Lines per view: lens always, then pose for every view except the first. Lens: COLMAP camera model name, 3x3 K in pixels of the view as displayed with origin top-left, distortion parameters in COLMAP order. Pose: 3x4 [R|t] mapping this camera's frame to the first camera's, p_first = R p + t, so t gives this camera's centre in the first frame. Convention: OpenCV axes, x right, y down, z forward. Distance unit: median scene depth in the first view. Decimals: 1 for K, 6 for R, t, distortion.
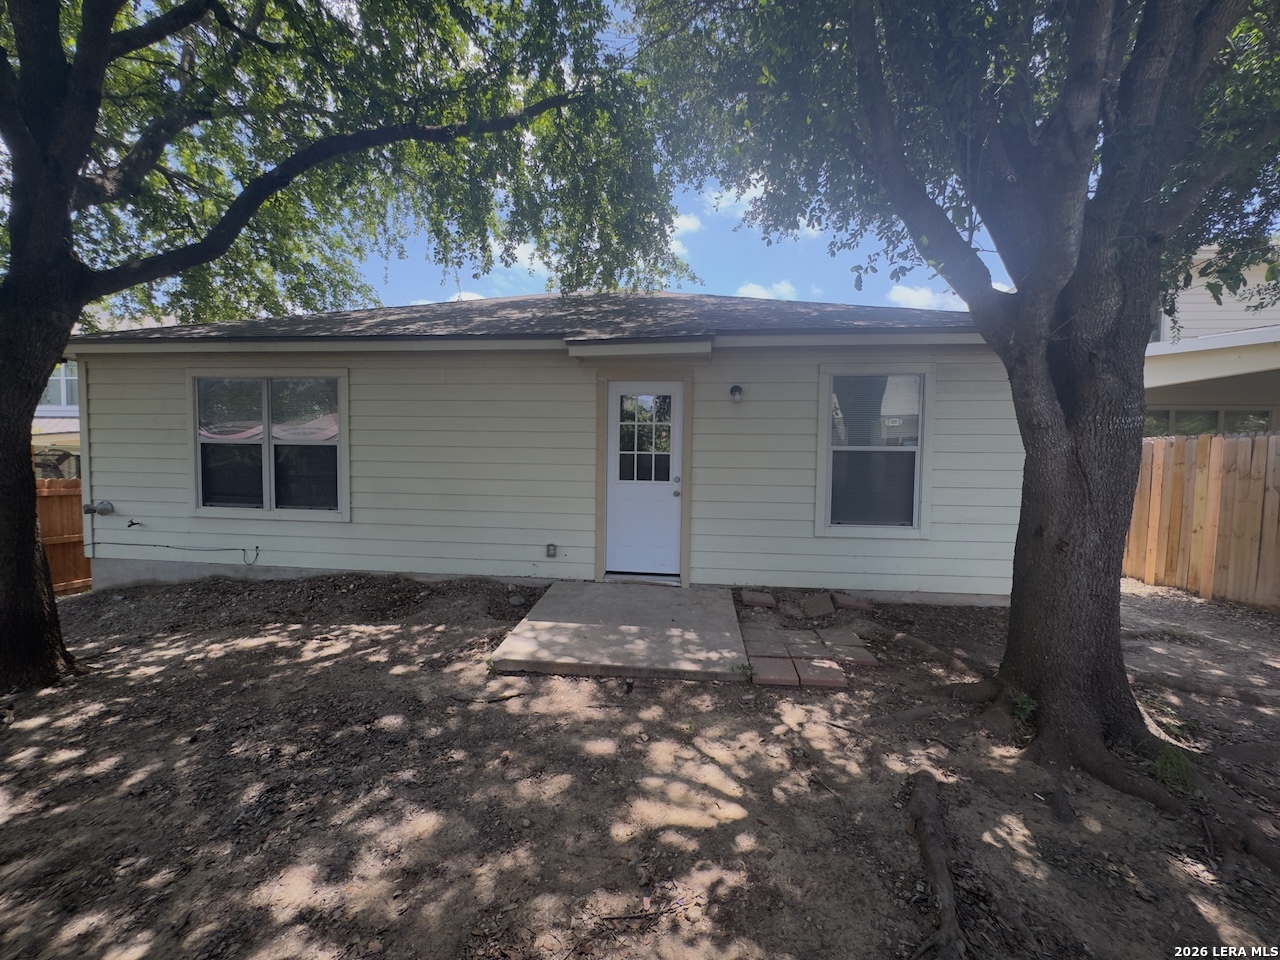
lens RADIAL K [[512.7, 0, 639.7], [0, 512.7, 485.9], [0, 0, 1]] dist [-0.004929, 0.000361]
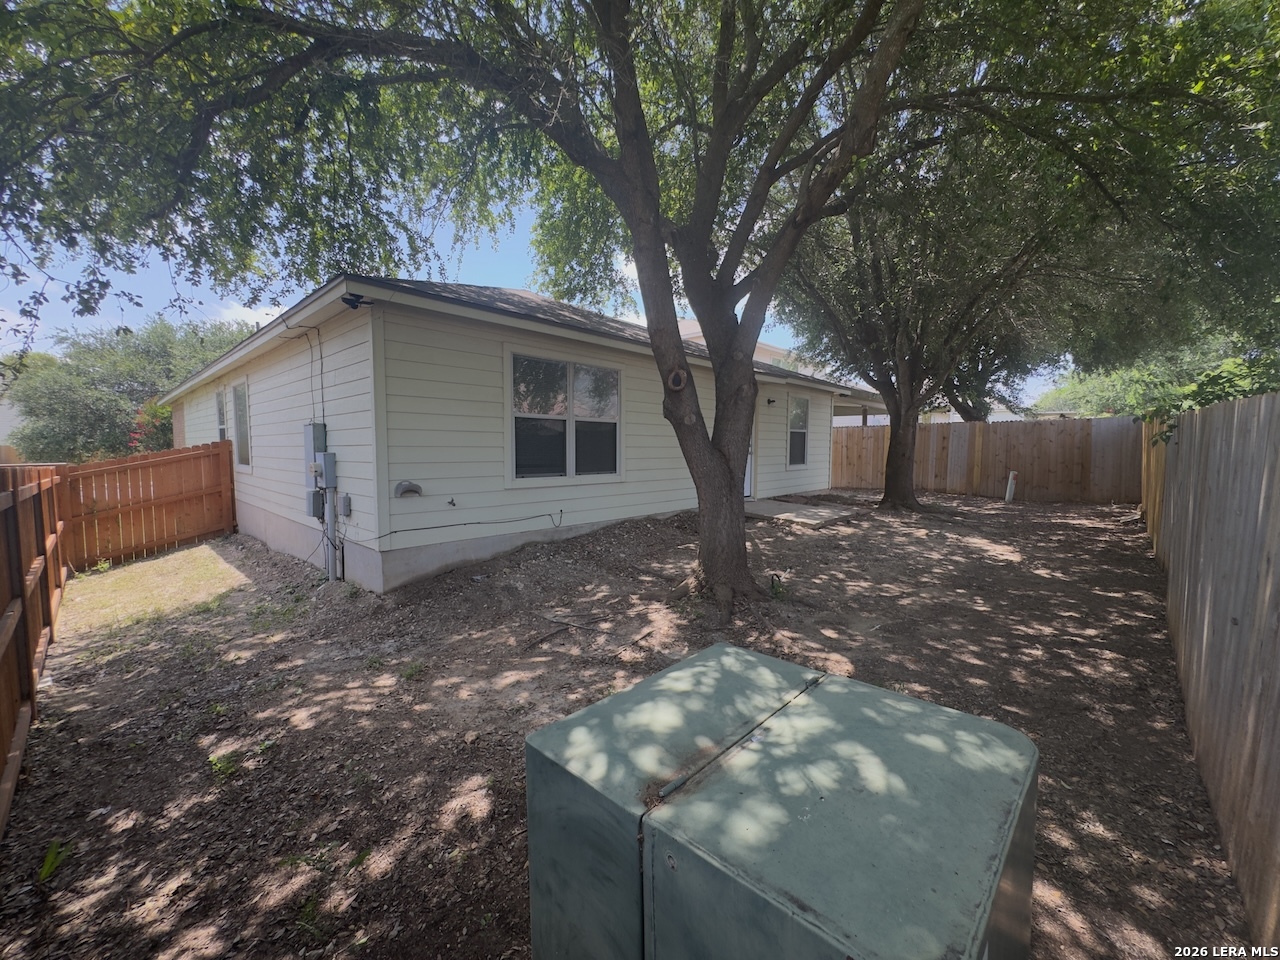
lens RADIAL K [[512.7, 0, 642.2], [0, 512.7, 481.9], [0, 0, 1]] dist [-0.004929, 0.000361]
pose [[0.597218, -0.066507, 0.799317, -2.764336], [0.050023, 0.997705, 0.045638, 0.022749], [-0.800517, 0.012728, 0.599174, 0.299576]]
